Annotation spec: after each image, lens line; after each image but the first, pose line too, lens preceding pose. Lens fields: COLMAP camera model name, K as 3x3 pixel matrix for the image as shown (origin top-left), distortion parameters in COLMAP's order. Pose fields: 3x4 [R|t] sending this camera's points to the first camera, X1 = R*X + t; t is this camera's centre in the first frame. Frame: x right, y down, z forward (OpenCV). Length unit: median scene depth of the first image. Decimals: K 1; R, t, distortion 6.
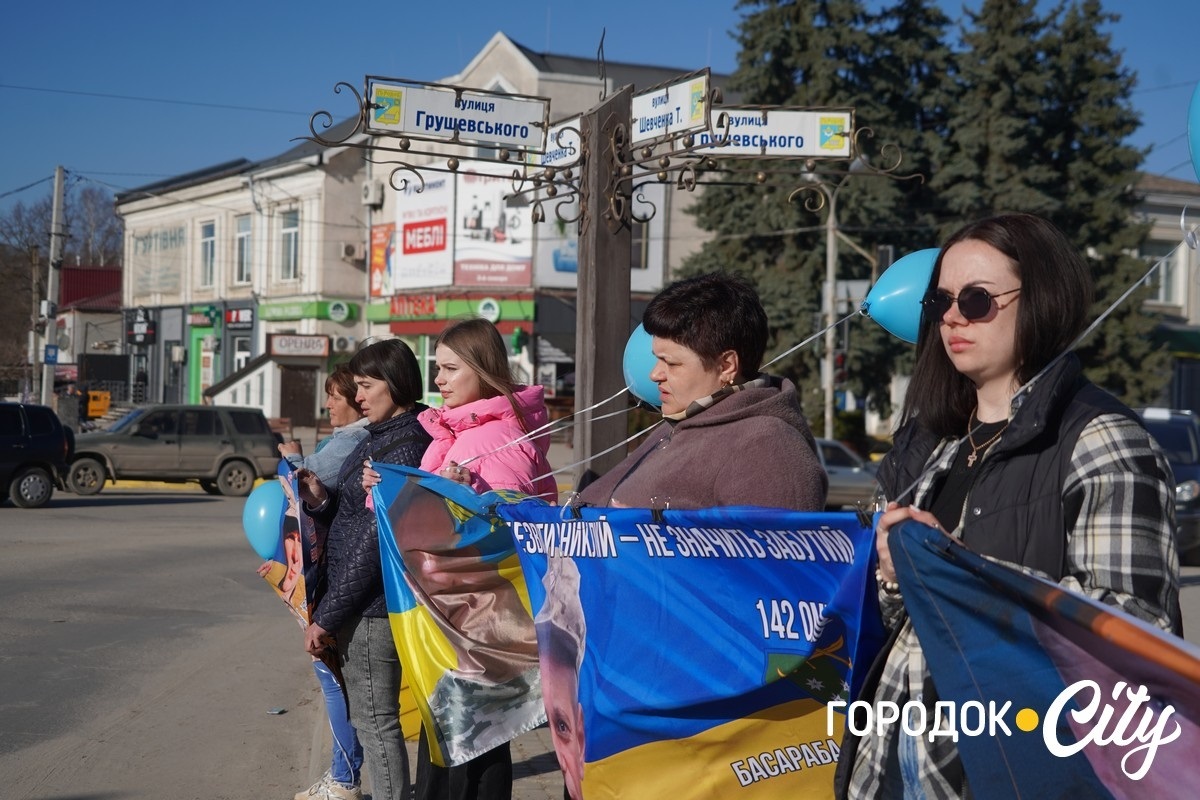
lens RADIAL K [[1885.4, 0, 600.0], [0, 1885.4, 400.0], [0, 0, 1]] dist [0.022860, 0.165175]
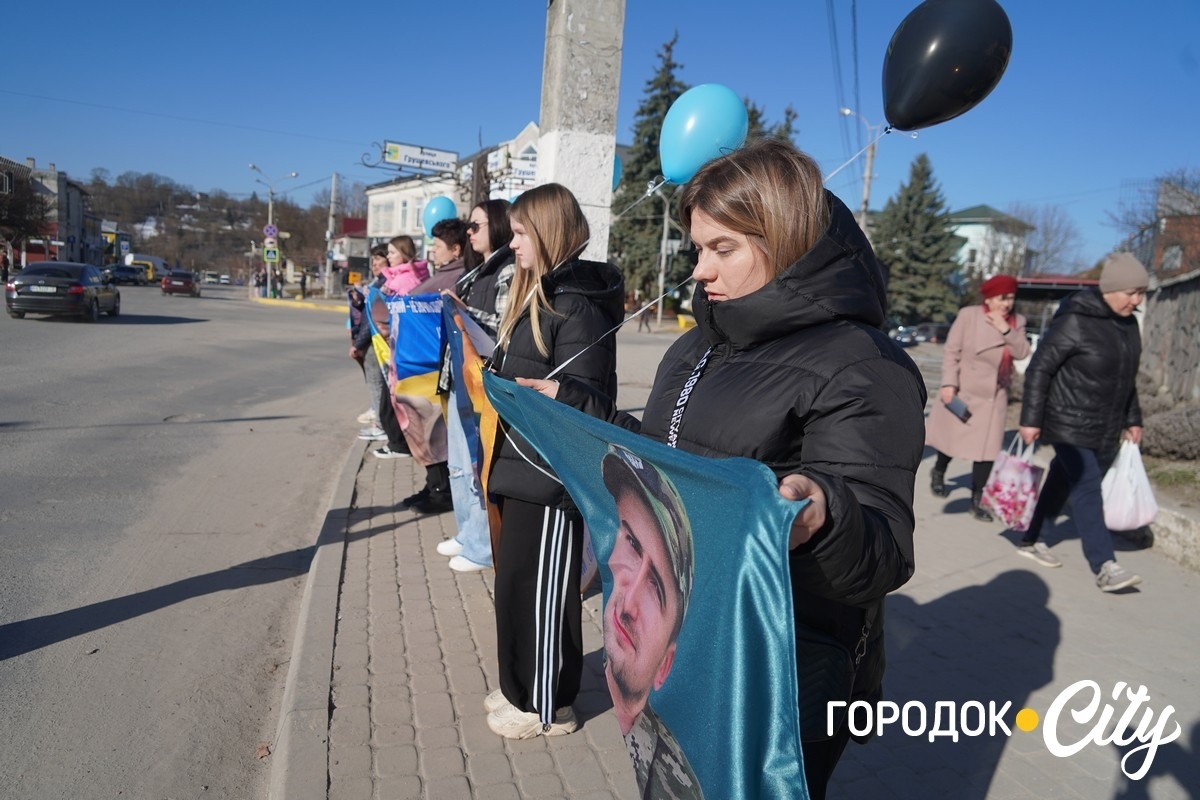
lens RADIAL K [[813.9, 0, 600.0], [0, 813.9, 400.0], [0, 0, 1]] dist [-0.029972, 0.006515]
pose [[0.998484, 0.047410, 0.027962, 0.020554], [-0.050745, 0.989683, 0.133989, 0.002264], [-0.021322, -0.135205, 0.990588, -0.020430]]
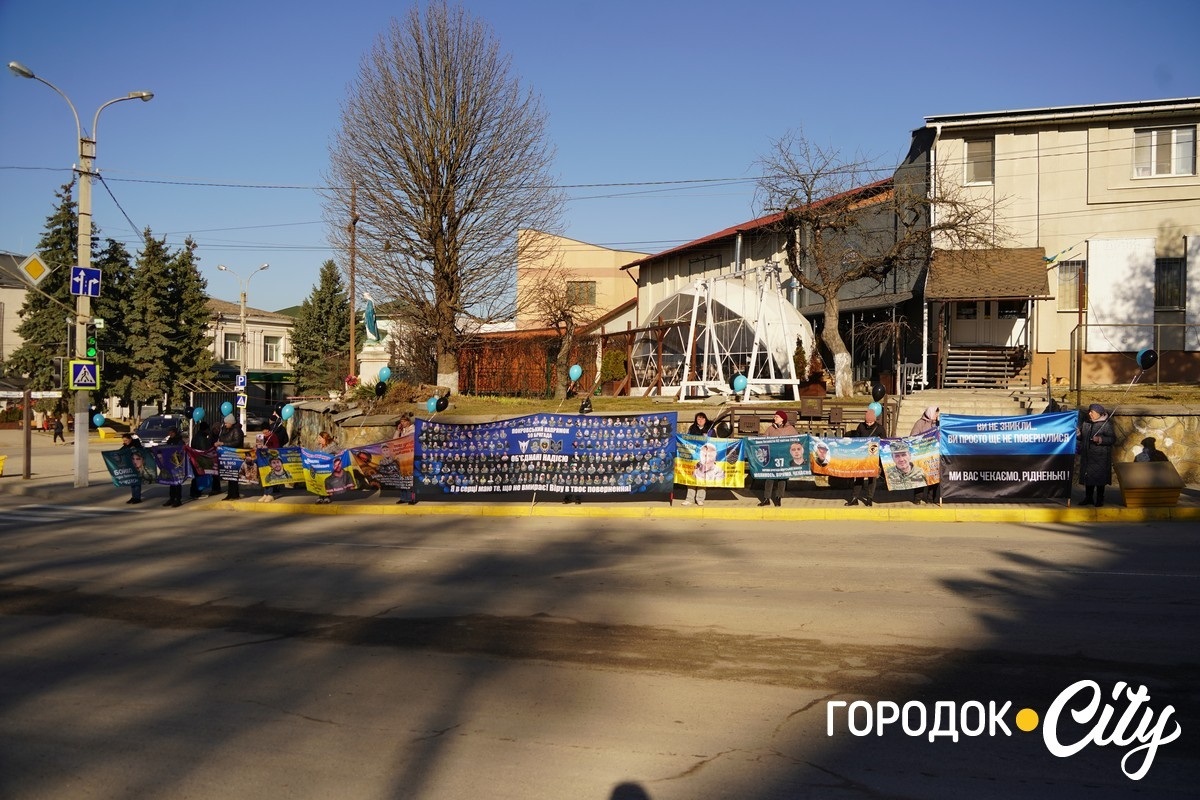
lens RADIAL K [[1043.3, 0, 600.0], [0, 1043.3, 400.0], [0, 0, 1]] dist [-0.002506, 0.006276]
pose [[0.842111, -0.015272, 0.539088, -0.046915], [0.007359, 0.999831, 0.016829, -0.026741], [-0.539254, -0.010204, 0.842081, -0.567169]]
